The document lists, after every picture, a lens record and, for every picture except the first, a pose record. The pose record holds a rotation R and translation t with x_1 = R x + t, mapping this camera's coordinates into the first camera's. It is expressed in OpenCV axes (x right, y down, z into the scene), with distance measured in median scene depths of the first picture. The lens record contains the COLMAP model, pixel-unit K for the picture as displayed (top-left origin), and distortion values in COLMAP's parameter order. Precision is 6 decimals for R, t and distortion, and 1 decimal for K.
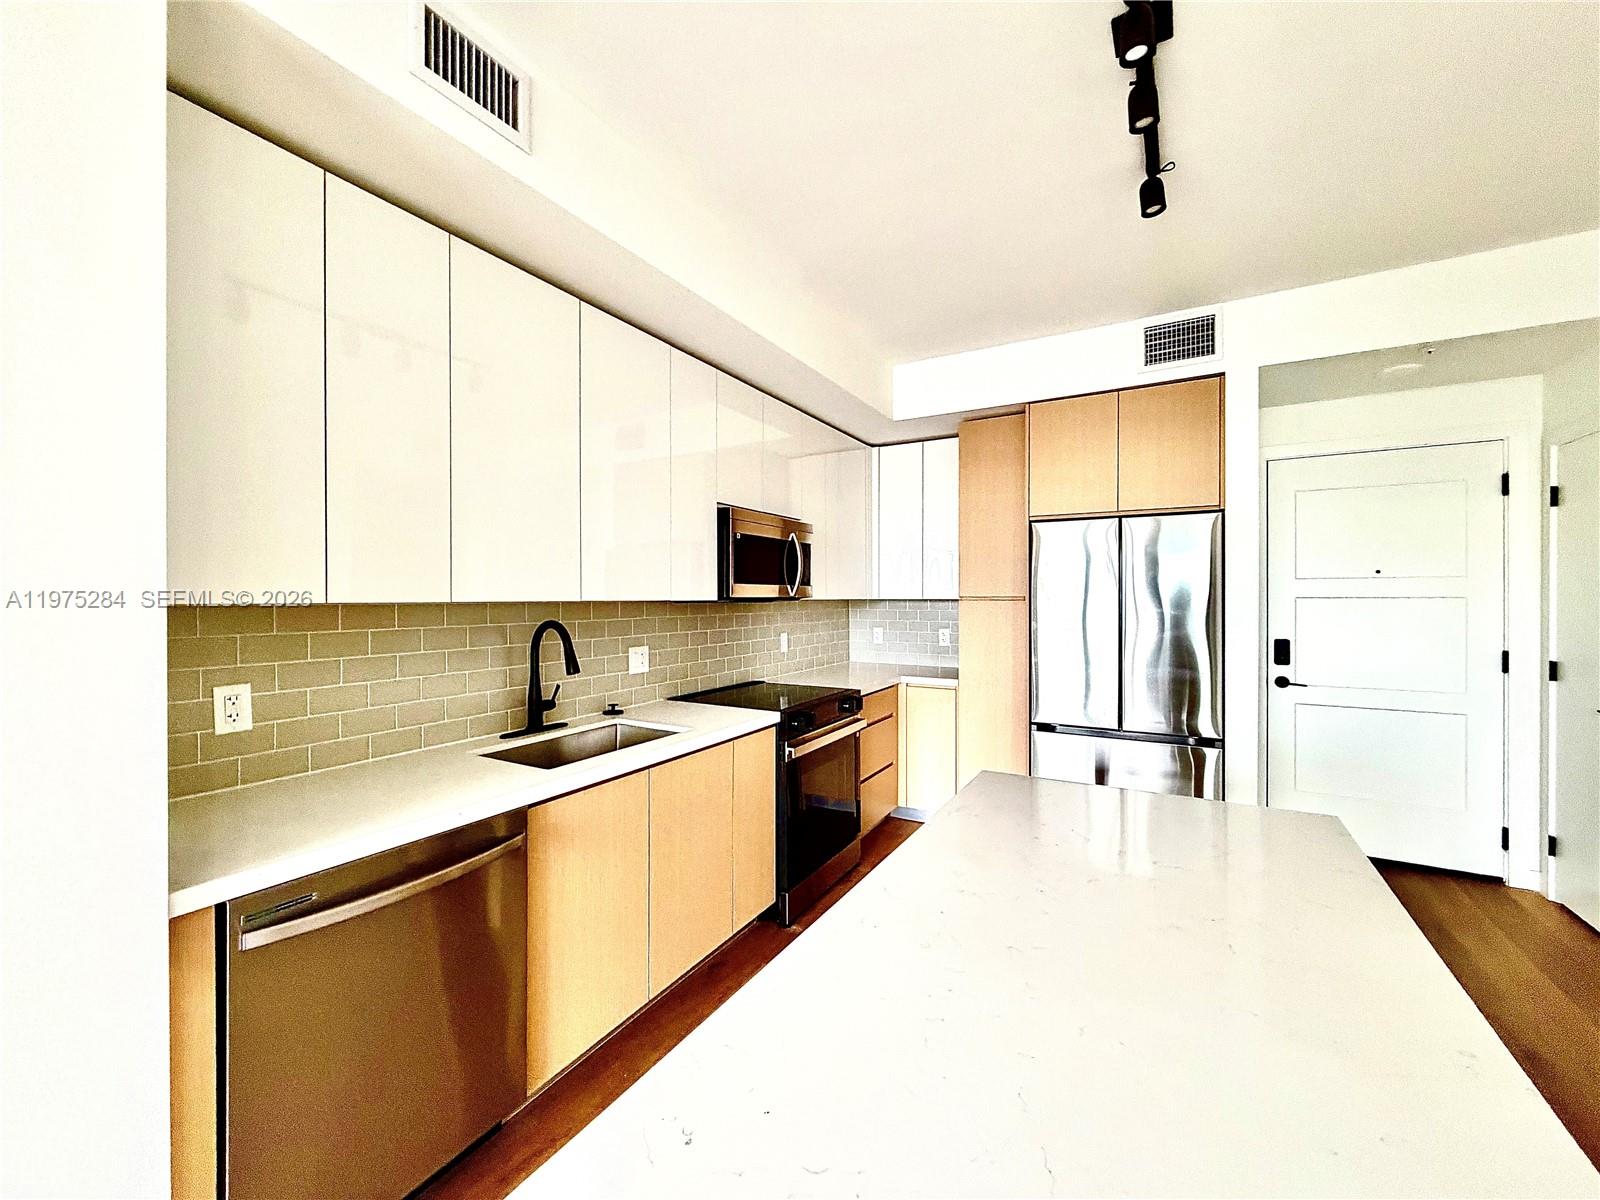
lens RADIAL K [[635.8, 0, 799.3], [0, 635.8, 597.3], [0, 0, 1]] dist [-0.000257, -0.000191]
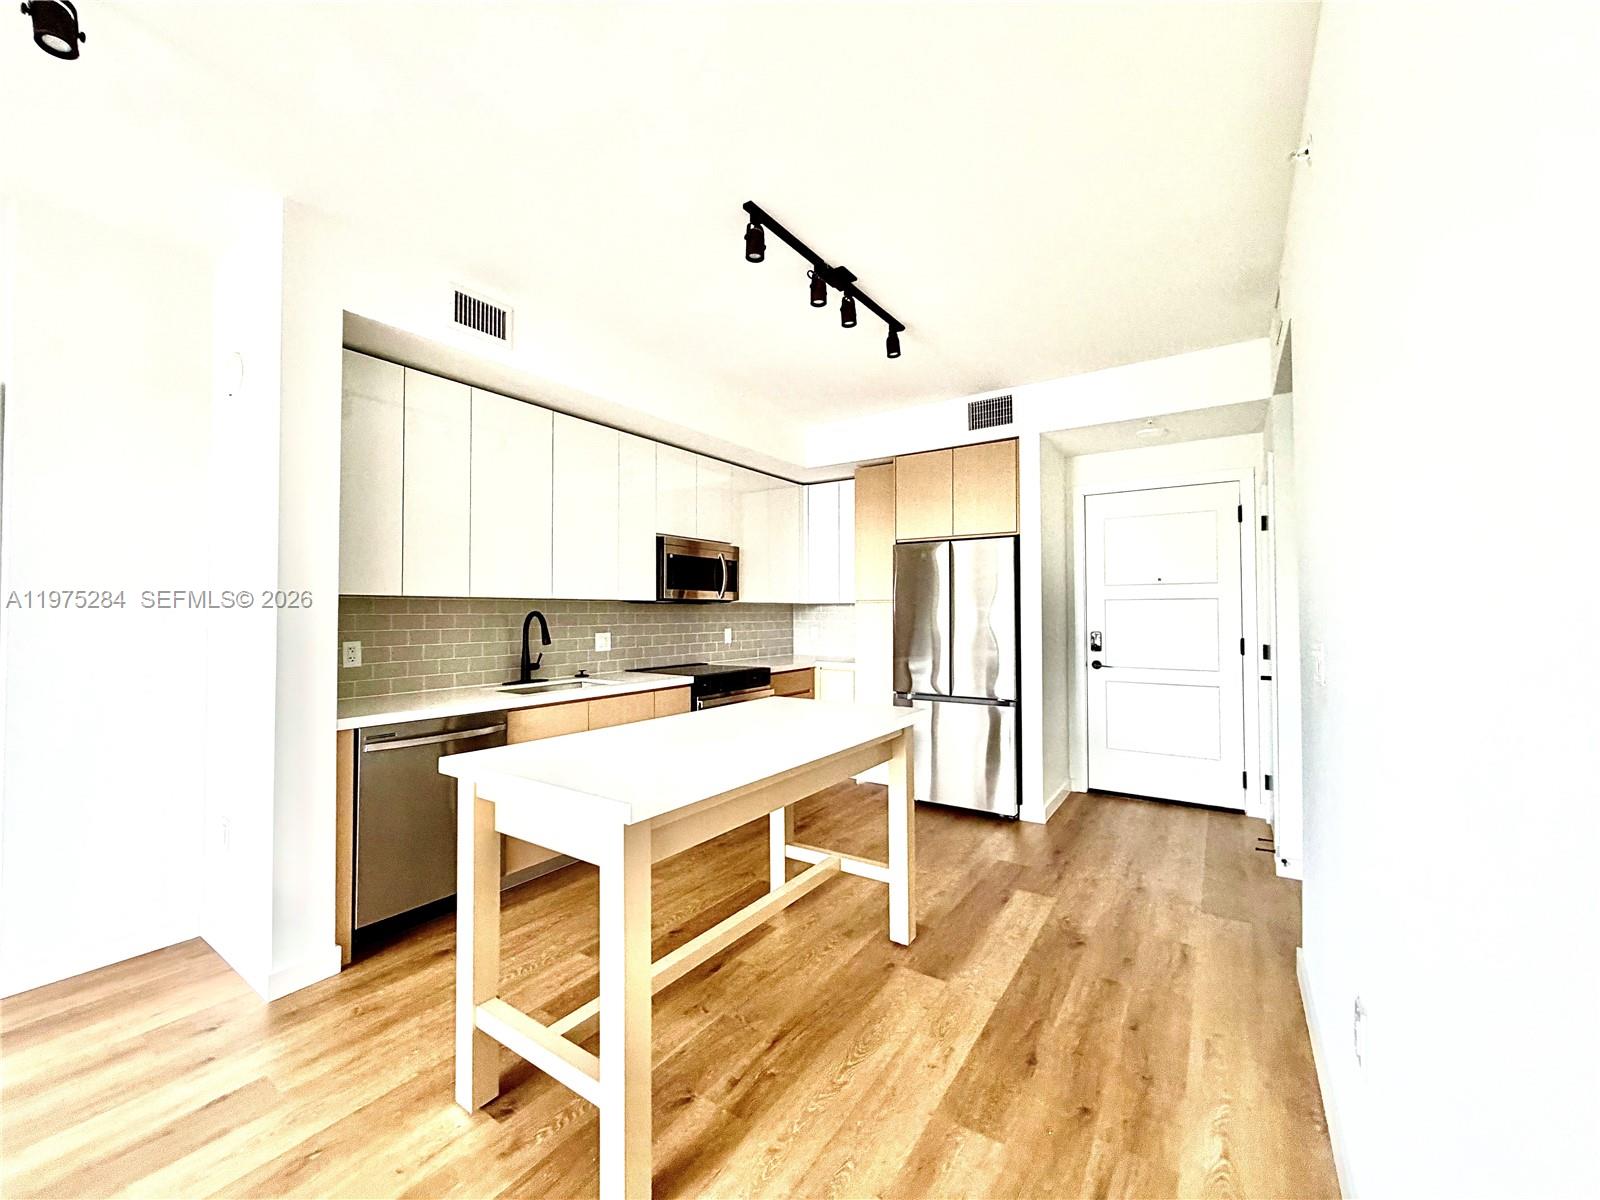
lens RADIAL K [[635.8, 0, 801.7], [0, 635.8, 594.7], [0, 0, 1]] dist [-0.000257, -0.000191]
pose [[0.998023, -0.002675, -0.062788, 0.291473], [0.001049, 0.999664, -0.025917, 0.028641], [0.062836, 0.025800, 0.997690, -0.421760]]
